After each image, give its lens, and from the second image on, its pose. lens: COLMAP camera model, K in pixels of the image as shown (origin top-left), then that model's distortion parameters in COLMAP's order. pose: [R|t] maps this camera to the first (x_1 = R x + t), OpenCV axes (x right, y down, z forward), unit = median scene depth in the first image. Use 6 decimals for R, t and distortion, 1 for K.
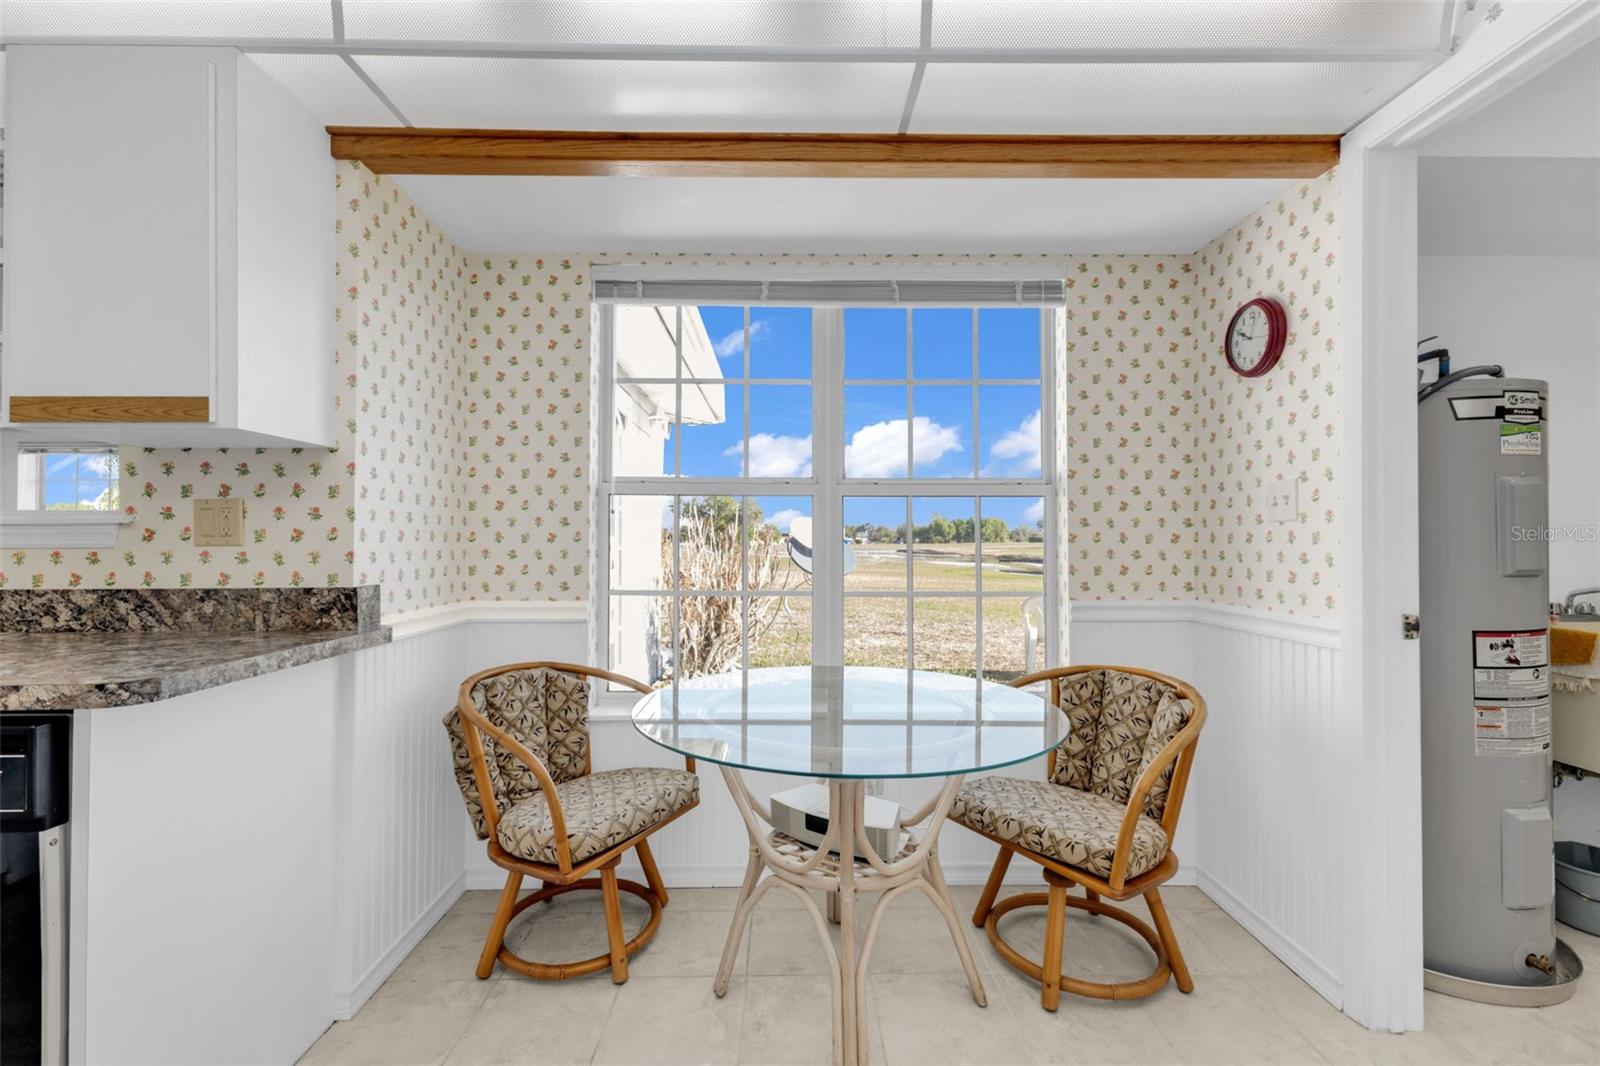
lens RADIAL K [[693.5, 0, 794.4], [0, 693.5, 533.6], [0, 0, 1]] dist [0.008949, -0.000568]
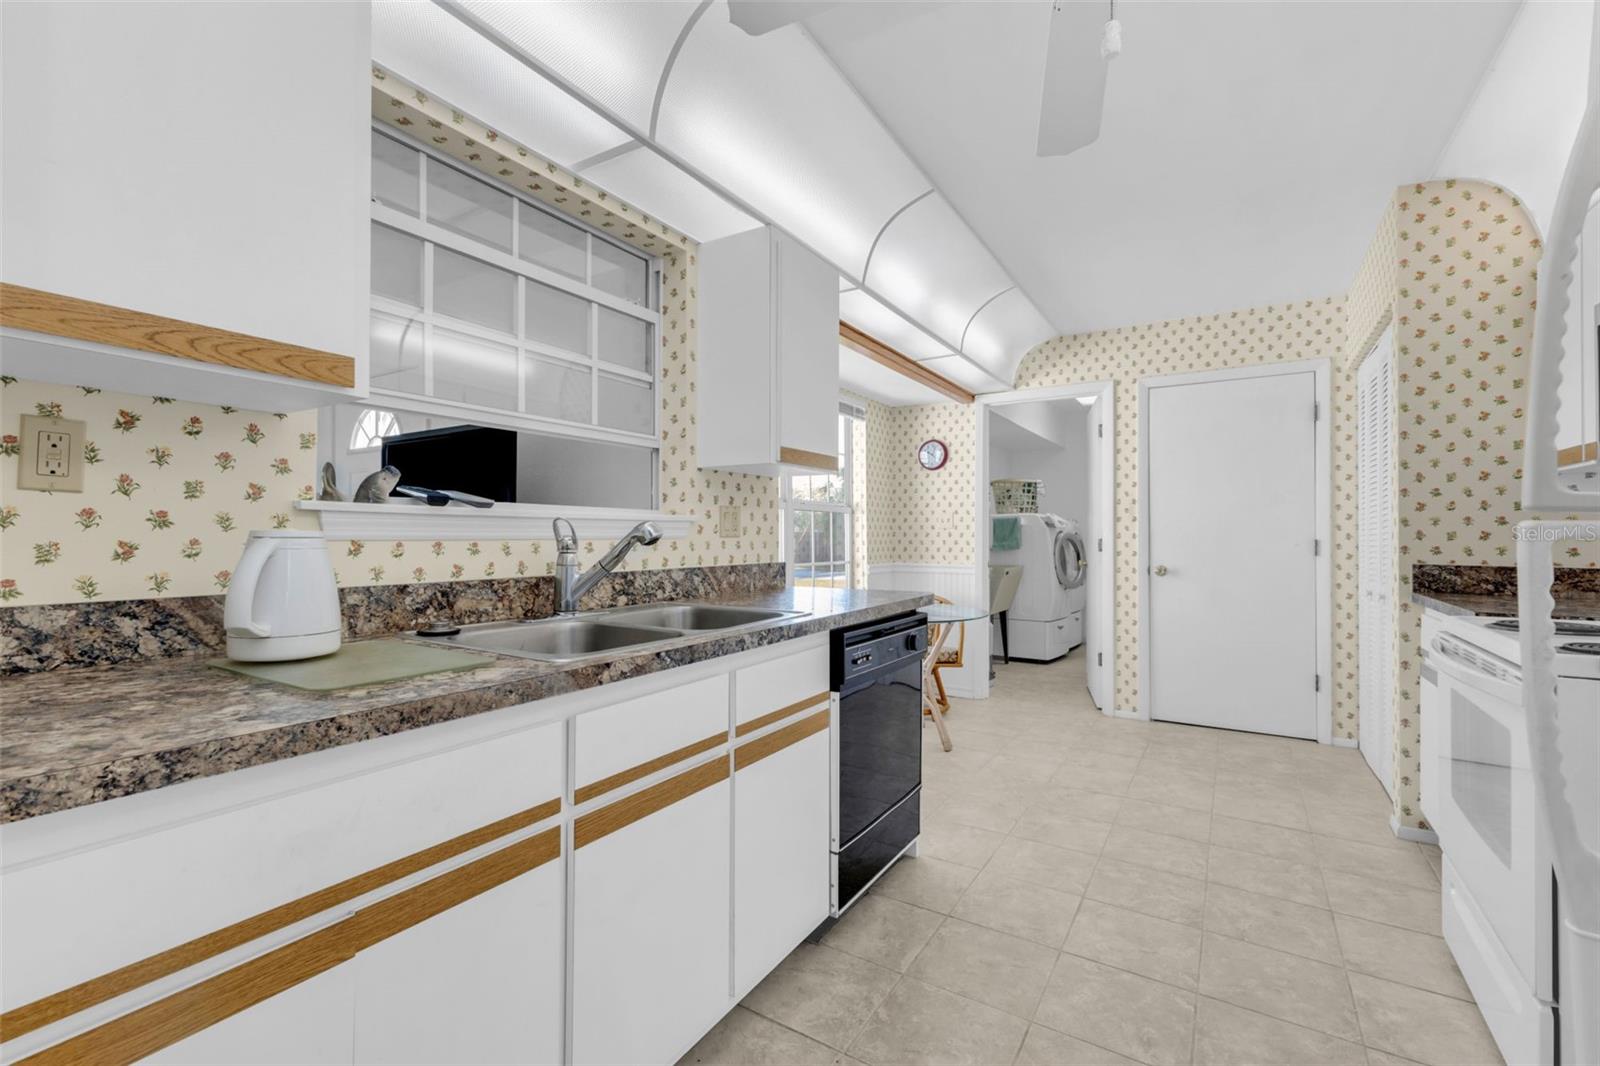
lens RADIAL K [[719.1, 0, 794.7], [0, 719.1, 530.3], [0, 0, 1]] dist [0.021824, 0.000483]
pose [[0.529024, 0.009618, 0.848552, -2.013160], [-0.011661, 0.999924, -0.004064, 0.007211], [-0.848526, -0.007745, 0.529096, 0.056895]]
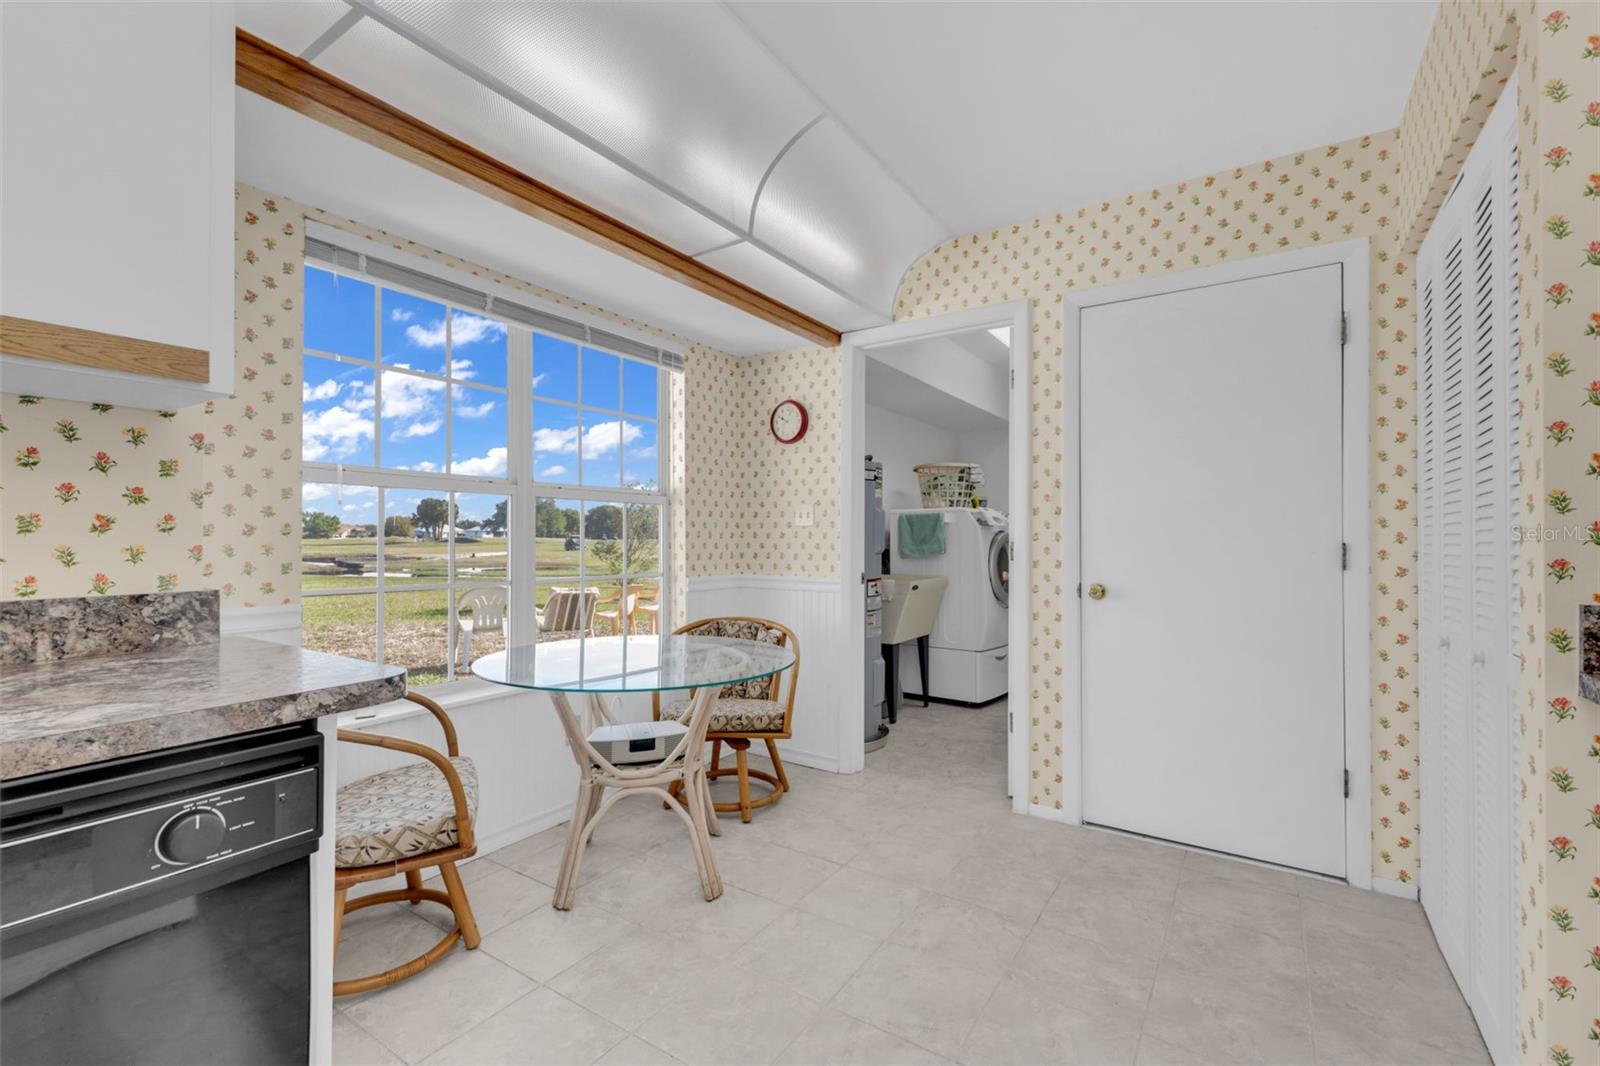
lens RADIAL K [[705.1, 0, 796.1], [0, 705.1, 531.3], [0, 0, 1]] dist [0.016239, -0.000567]
pose [[0.558820, 0.010521, 0.829222, -0.904218], [-0.012124, 0.999916, -0.004517, 0.004425], [-0.829201, -0.007530, 0.558900, -0.017177]]
